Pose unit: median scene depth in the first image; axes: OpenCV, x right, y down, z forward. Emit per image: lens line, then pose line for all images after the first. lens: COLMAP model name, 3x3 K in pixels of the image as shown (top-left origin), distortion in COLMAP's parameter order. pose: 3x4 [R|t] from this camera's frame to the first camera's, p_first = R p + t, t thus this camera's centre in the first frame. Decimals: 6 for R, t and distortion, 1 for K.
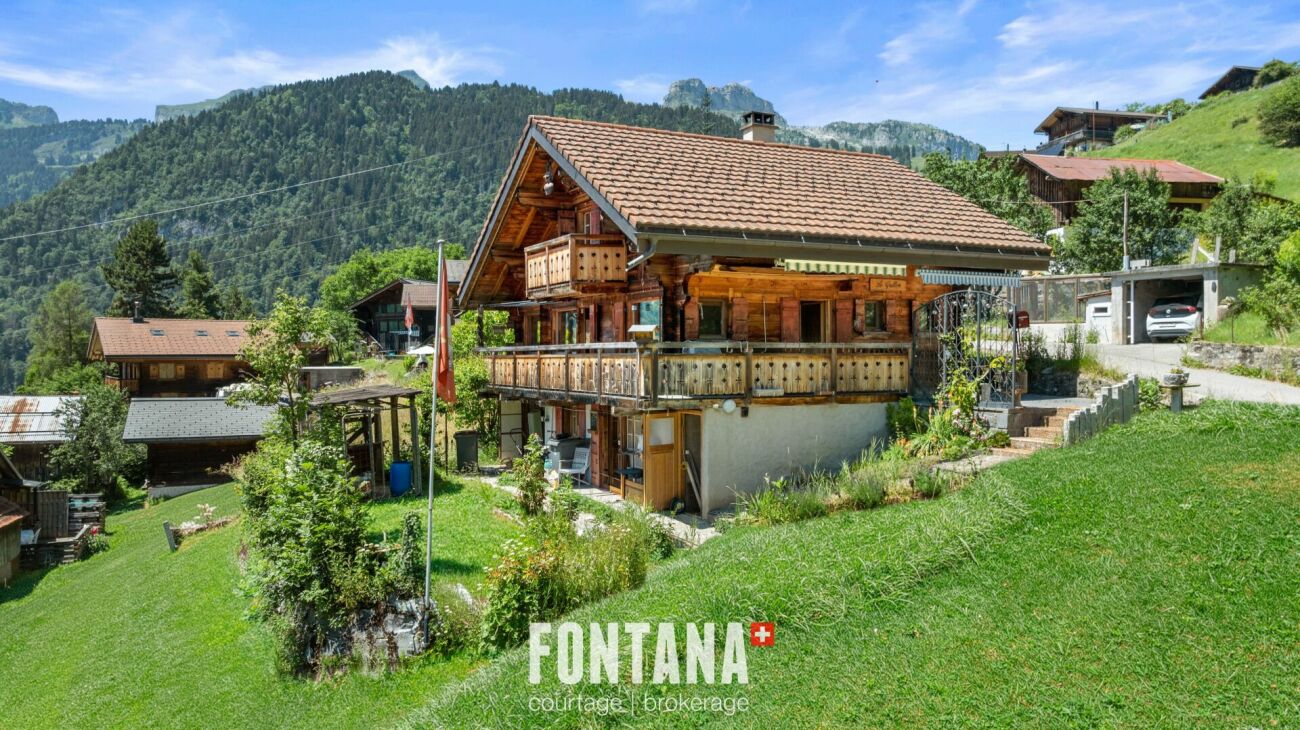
lens RADIAL K [[912.7, 0, 649.2], [0, 912.7, 362.3], [0, 0, 1]] dist [-0.022378, 0.000157]
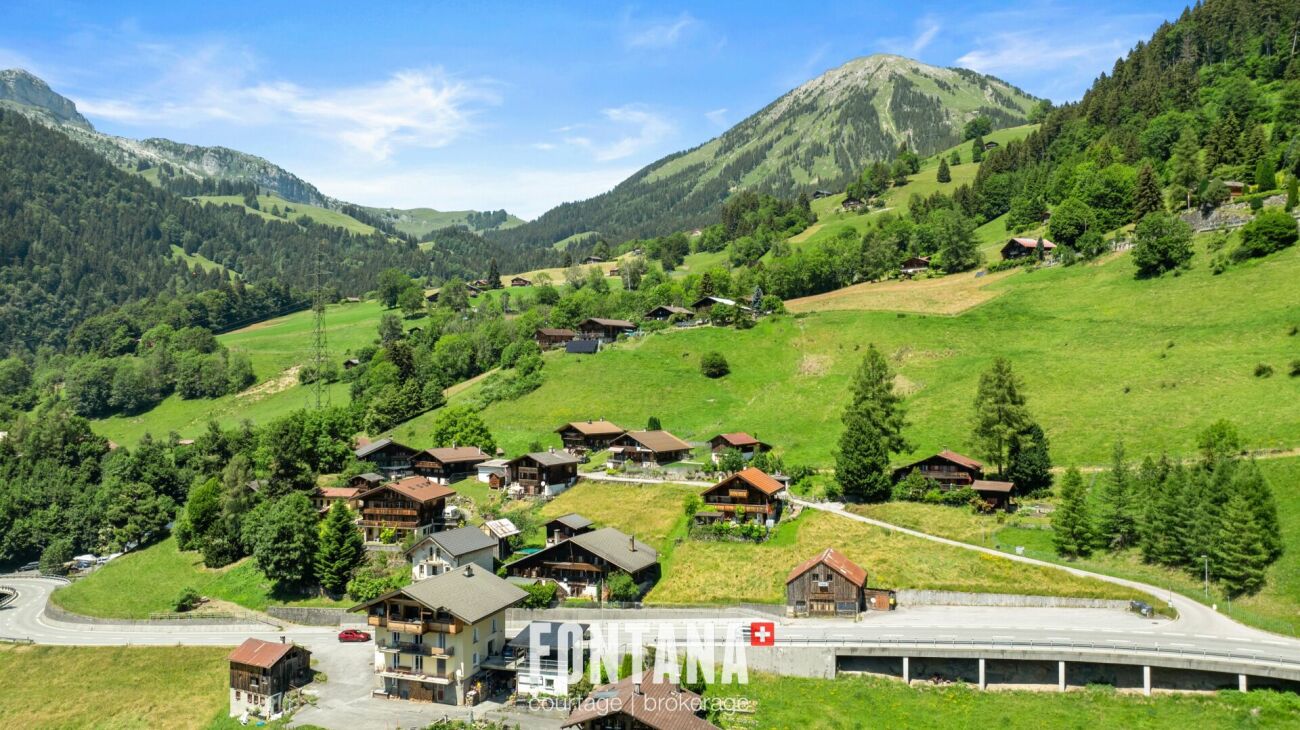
lens RADIAL K [[909.8, 0, 650.7], [0, 909.8, 377.2], [0, 0, 1]] dist [-0.015504, 0.005524]
pose [[0.744873, 0.000261, 0.667206, -0.772230], [0.007707, 0.999930, -0.008995, -0.137420], [-0.667162, 0.011842, 0.744819, -0.554636]]
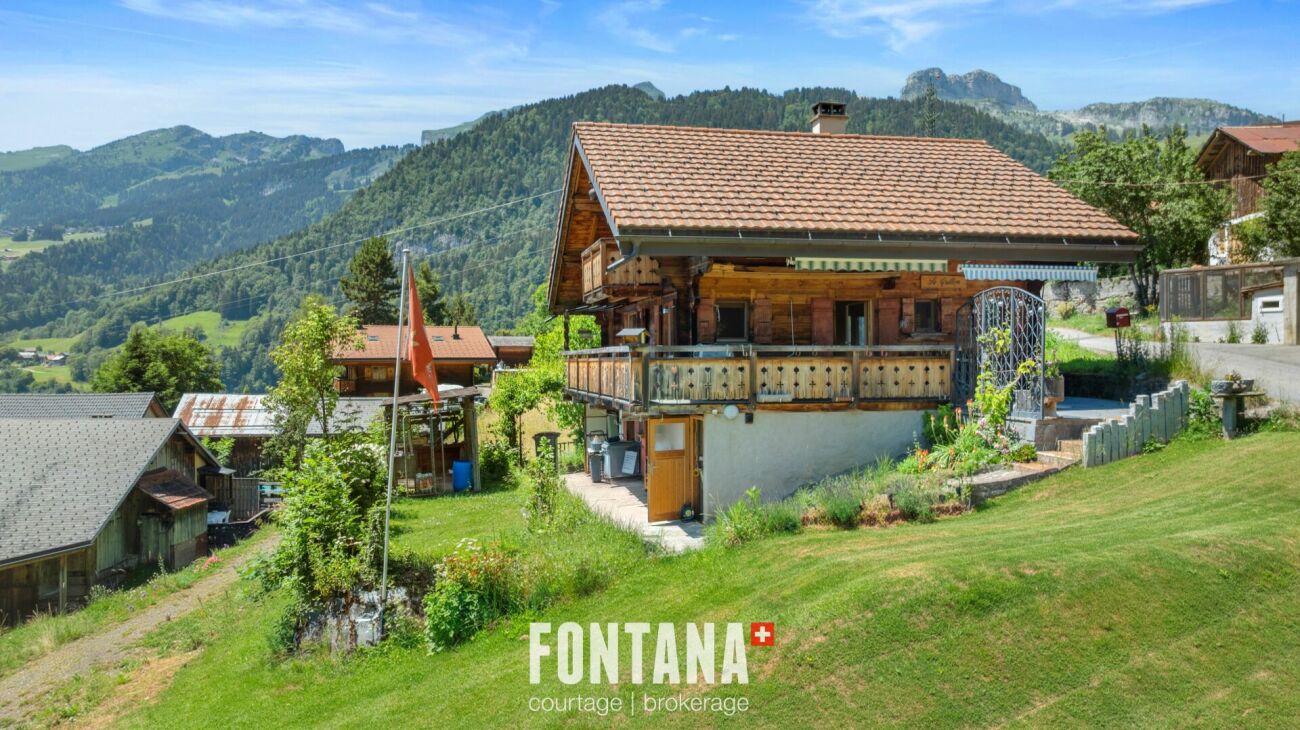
lens RADIAL K [[912.7, 0, 649.2], [0, 912.7, 362.3], [0, 0, 1]] dist [-0.022378, 0.000157]
pose [[0.967556, -0.000800, -0.252655, 0.029390], [0.000170, 0.999997, -0.002513, -0.000231], [0.252656, 0.002389, 0.967553, 0.005467]]
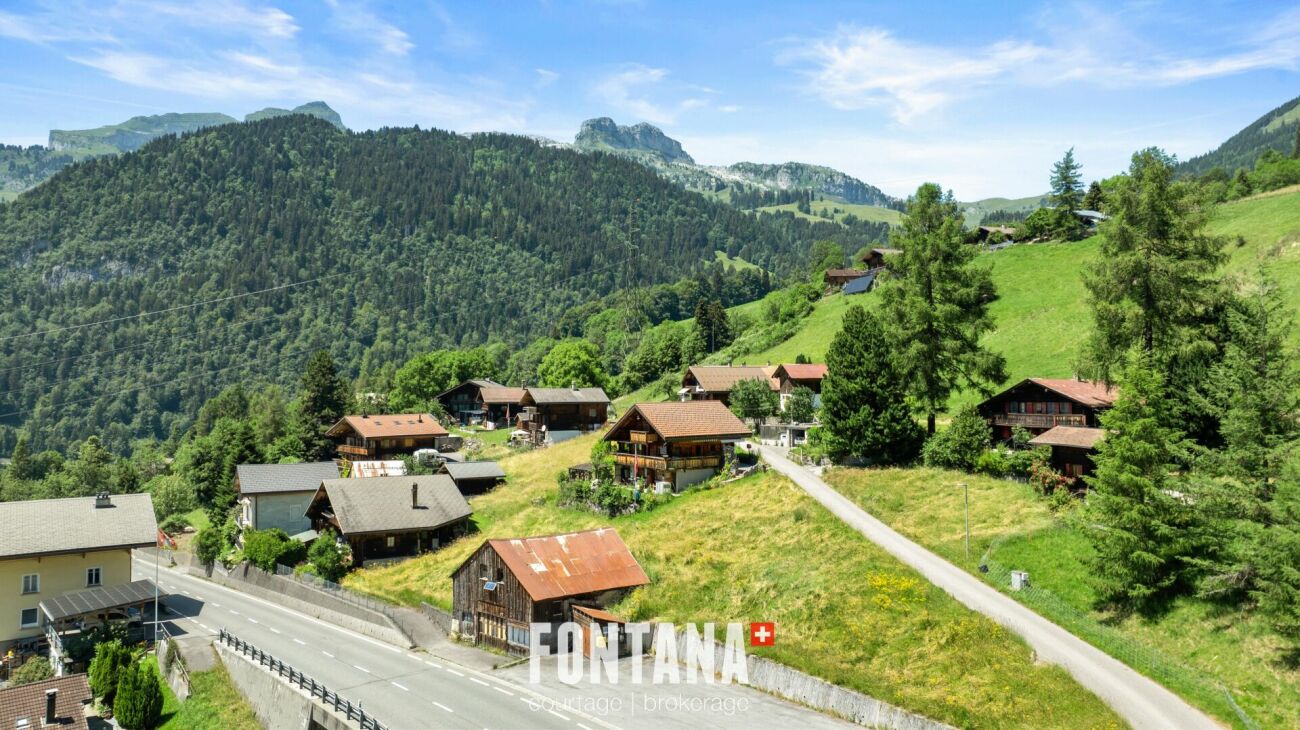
lens RADIAL K [[912.7, 0, 649.2], [0, 912.7, 362.3], [0, 0, 1]] dist [-0.022378, 0.000157]
pose [[0.995123, -0.001400, 0.098633, -0.069816], [0.004561, 0.999483, -0.031831, -0.046140], [-0.098538, 0.032126, 0.994615, -0.477730]]
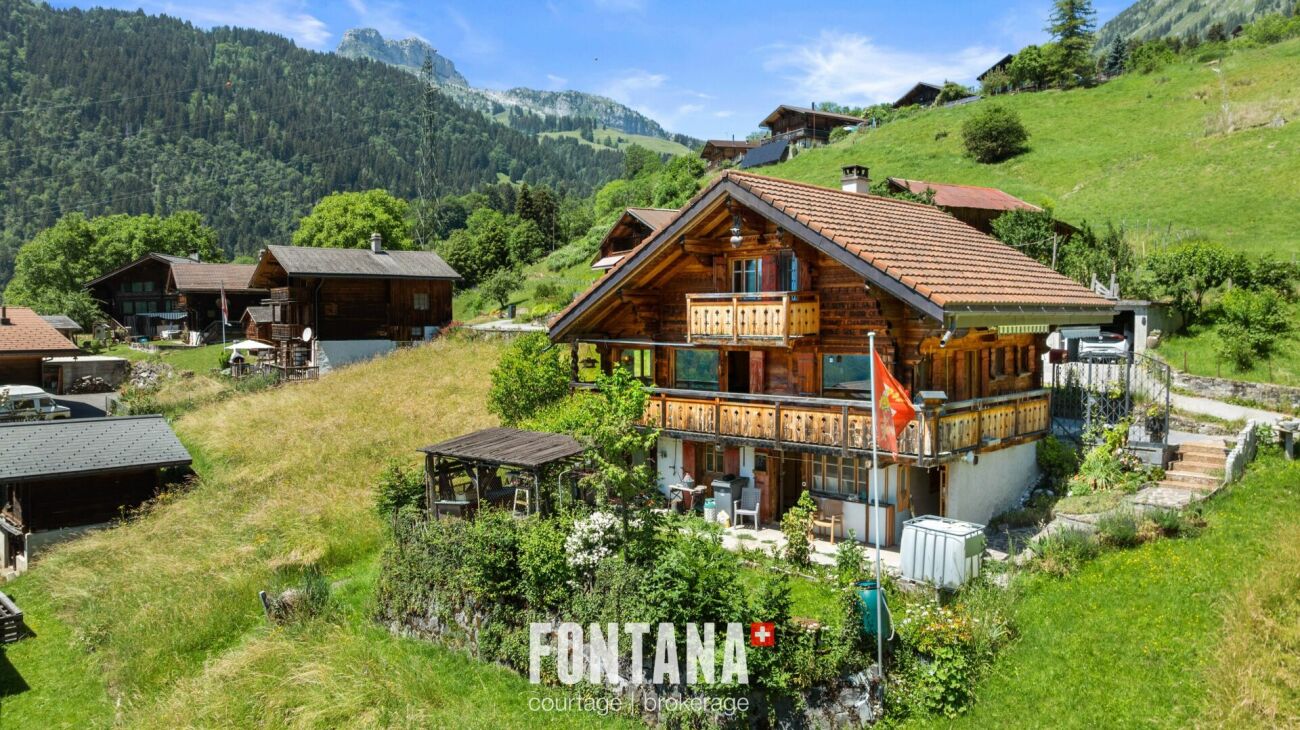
lens RADIAL K [[912.7, 0, 649.2], [0, 912.7, 362.3], [0, 0, 1]] dist [-0.022378, 0.000157]
pose [[0.940514, -0.014280, 0.339454, -0.079367], [0.001298, 0.999260, 0.038441, -0.013404], [-0.339752, -0.035714, 0.939837, 0.008943]]
